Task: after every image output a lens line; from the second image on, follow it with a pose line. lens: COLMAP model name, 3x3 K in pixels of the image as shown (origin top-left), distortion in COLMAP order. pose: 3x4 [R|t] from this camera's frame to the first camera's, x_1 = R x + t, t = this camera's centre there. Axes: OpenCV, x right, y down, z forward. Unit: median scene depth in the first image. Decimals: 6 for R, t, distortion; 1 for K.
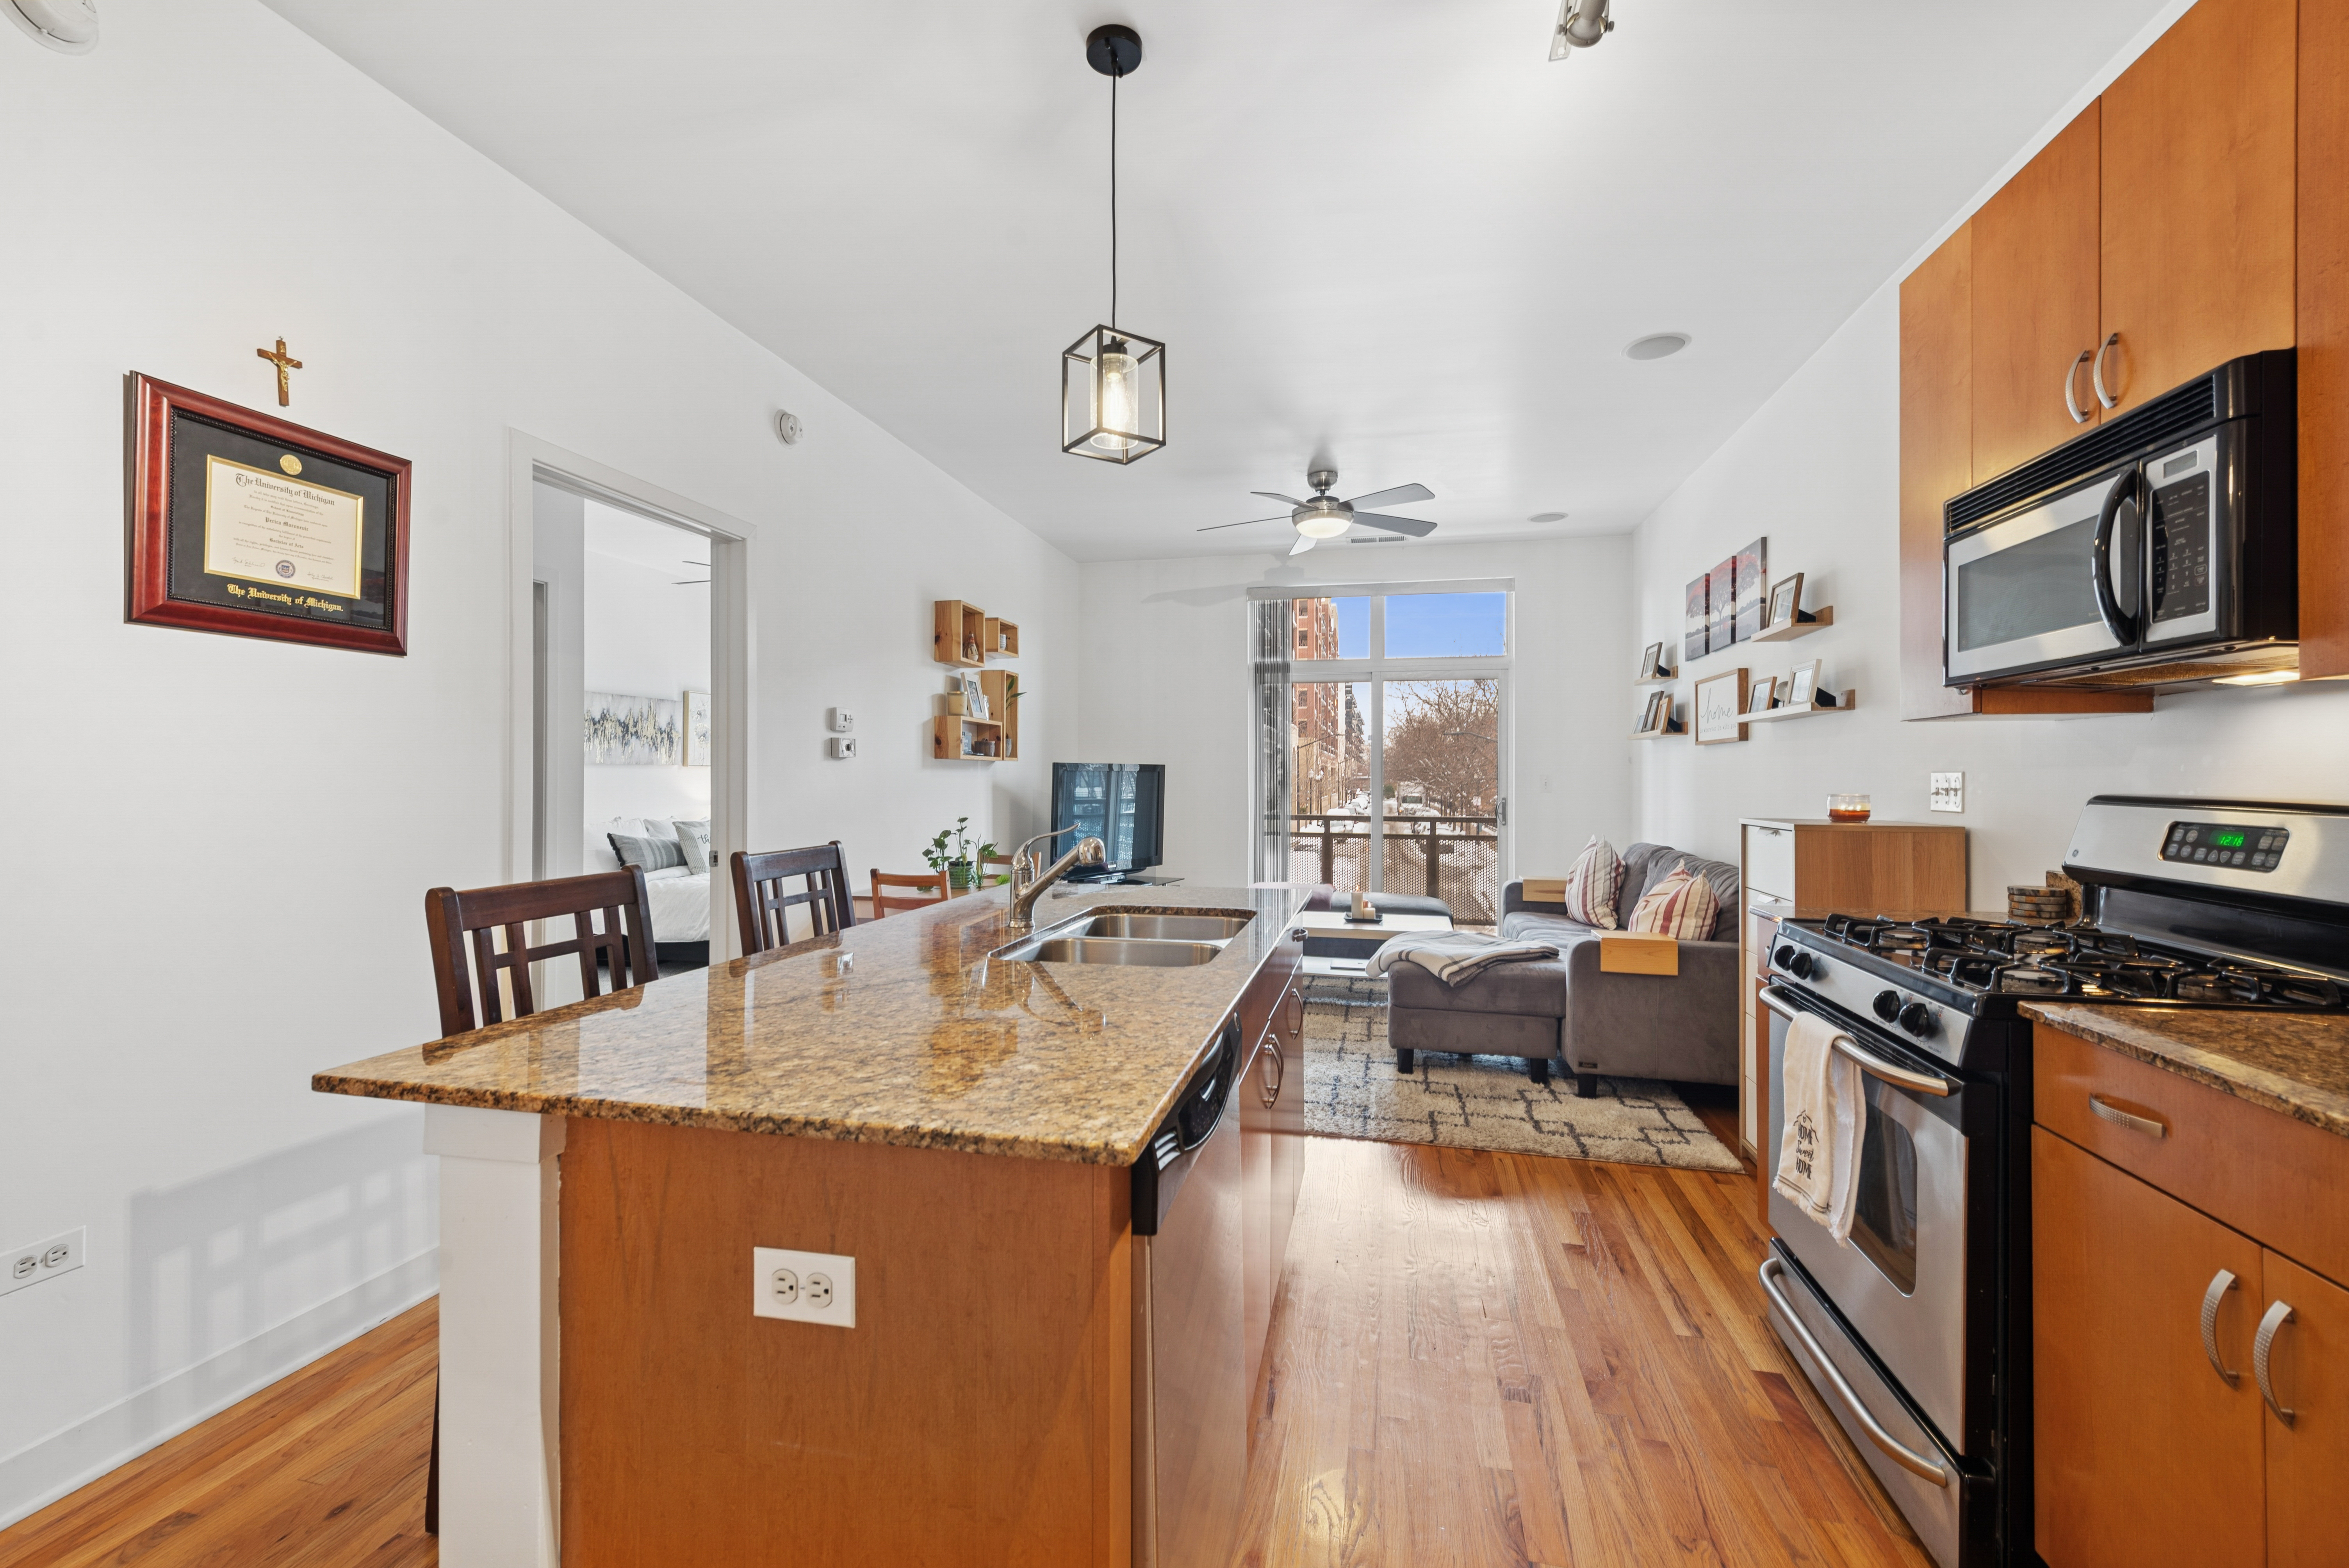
lens RADIAL K [[990.0, 0, 1162.3], [0, 990.0, 773.3], [0, 0, 1]] dist [0.010905, -0.000326]
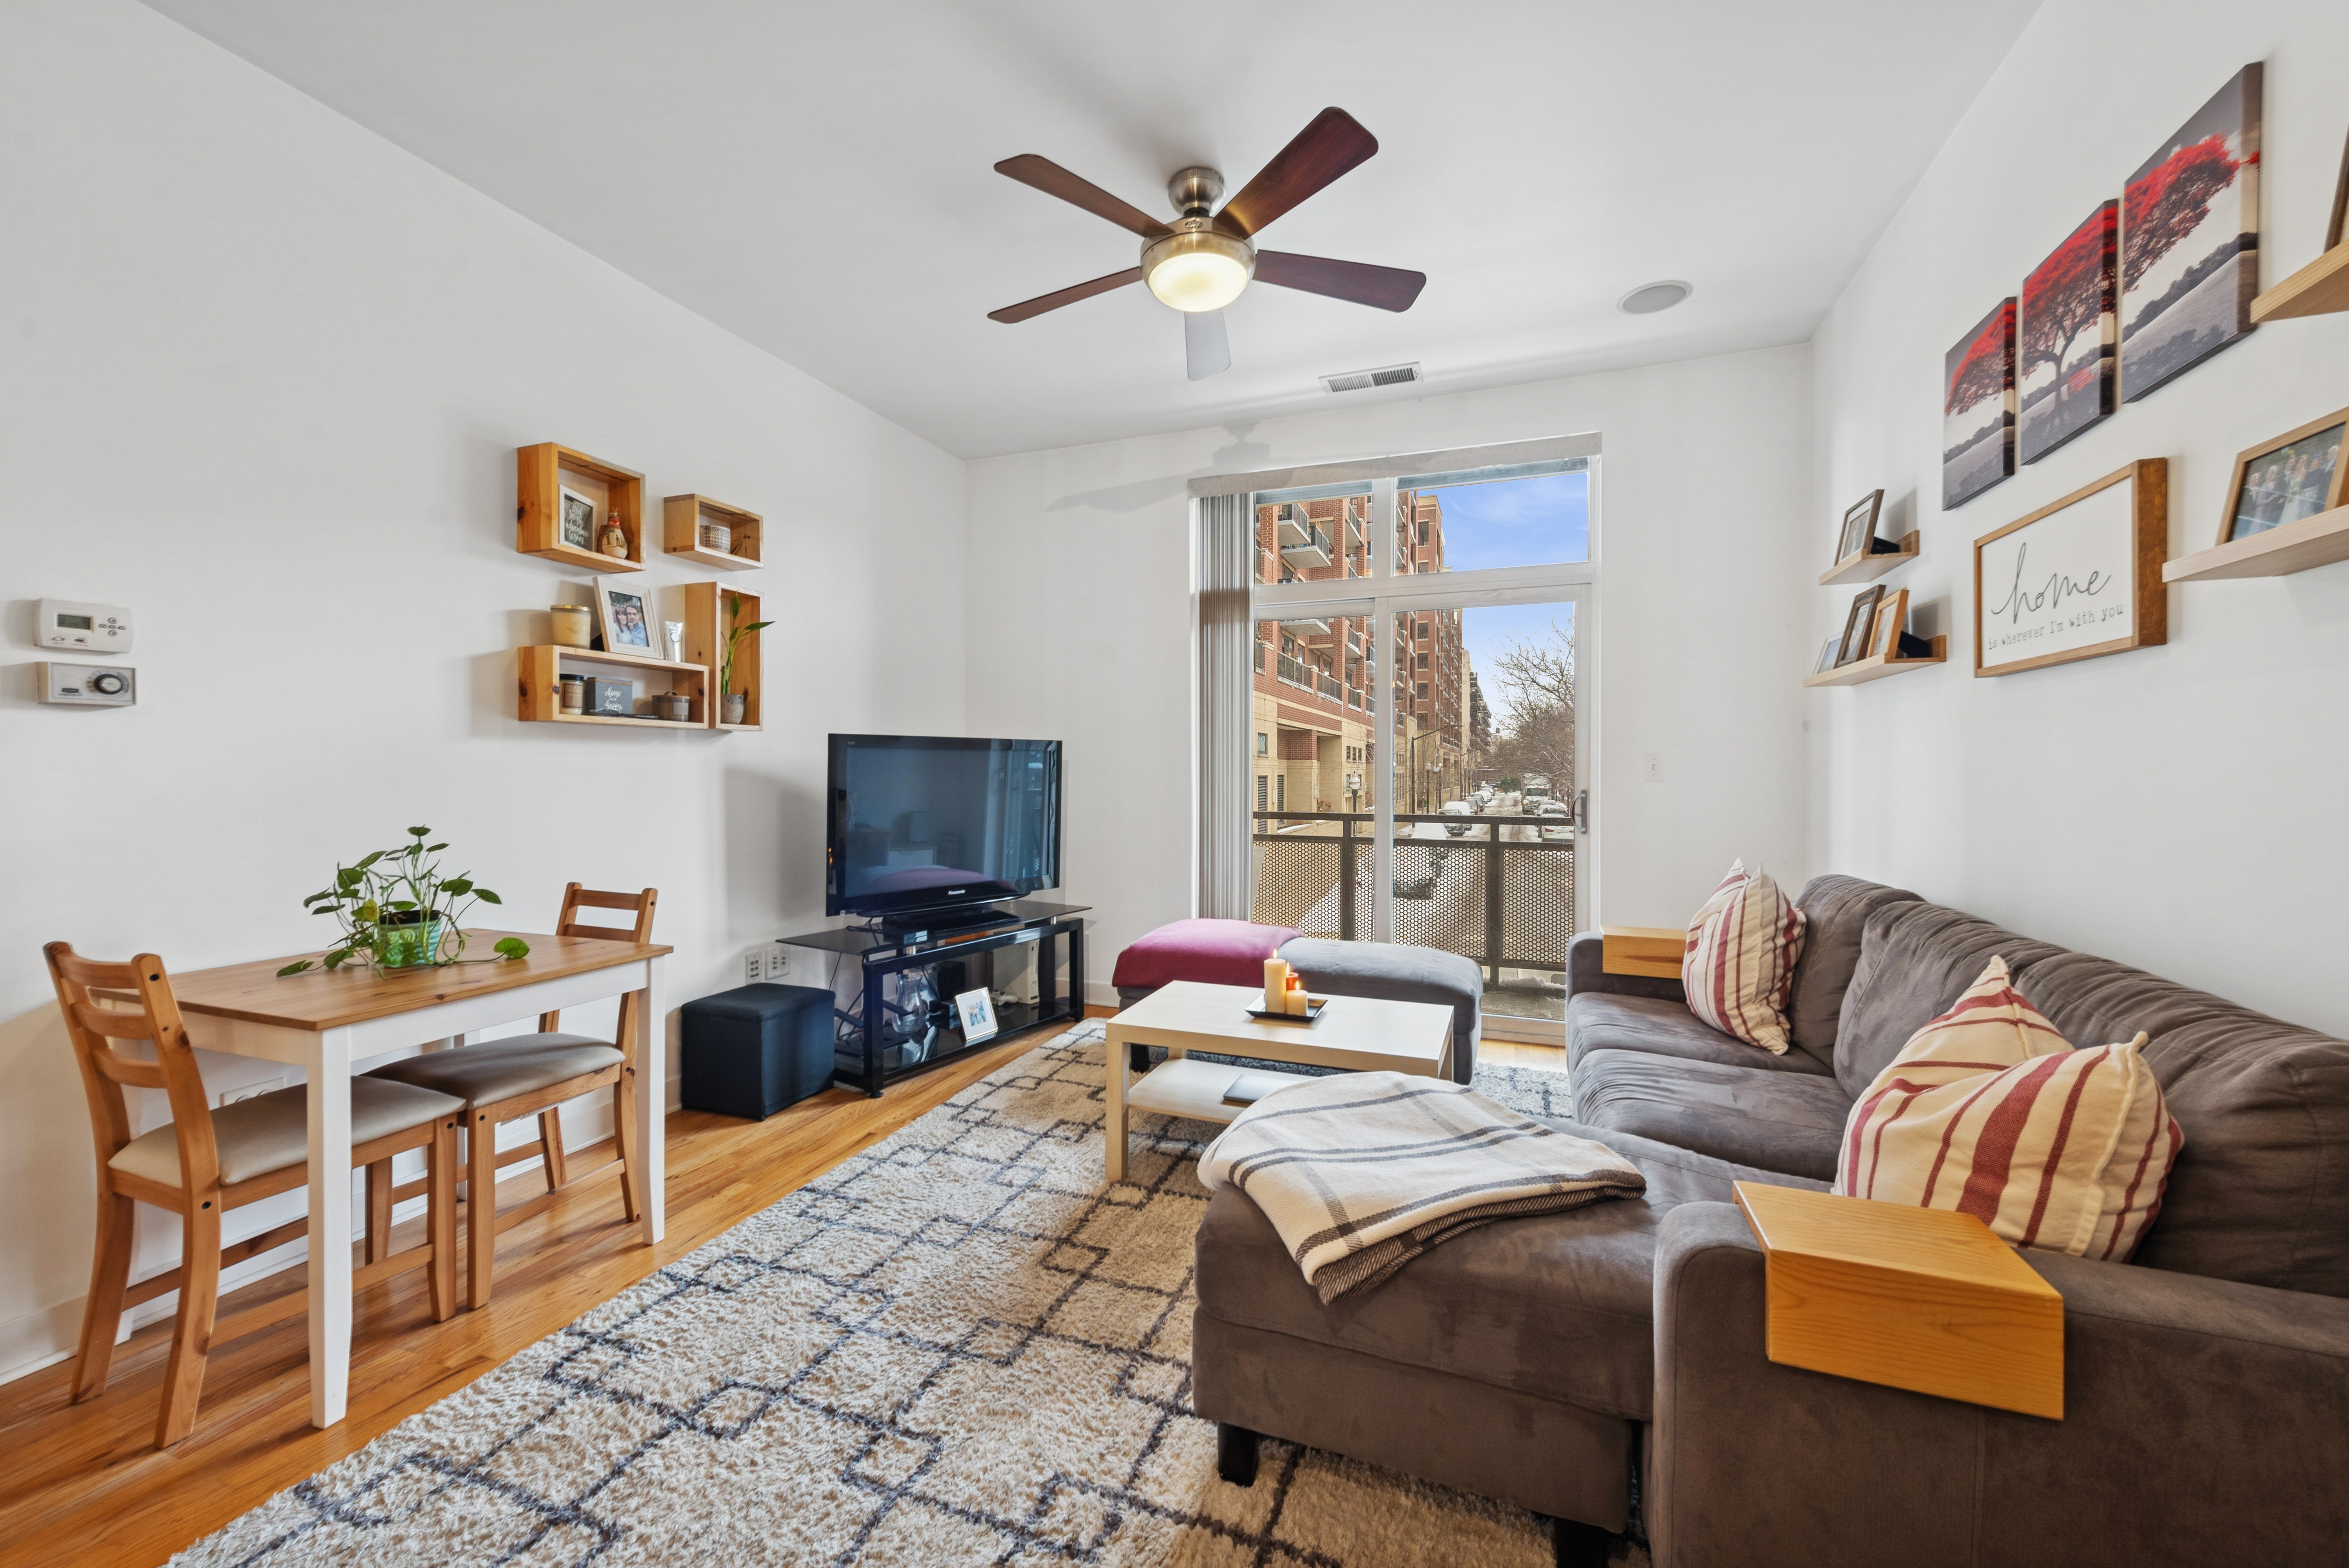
lens RADIAL K [[926.7, 0, 1169.4], [0, 926.7, 775.1], [0, 0, 1]] dist [0.016994, -0.005270]
pose [[0.990646, -0.001260, -0.136451, 0.248390], [0.002461, 0.999960, 0.008627, 0.014729], [0.136435, -0.008882, 0.990609, 0.574470]]
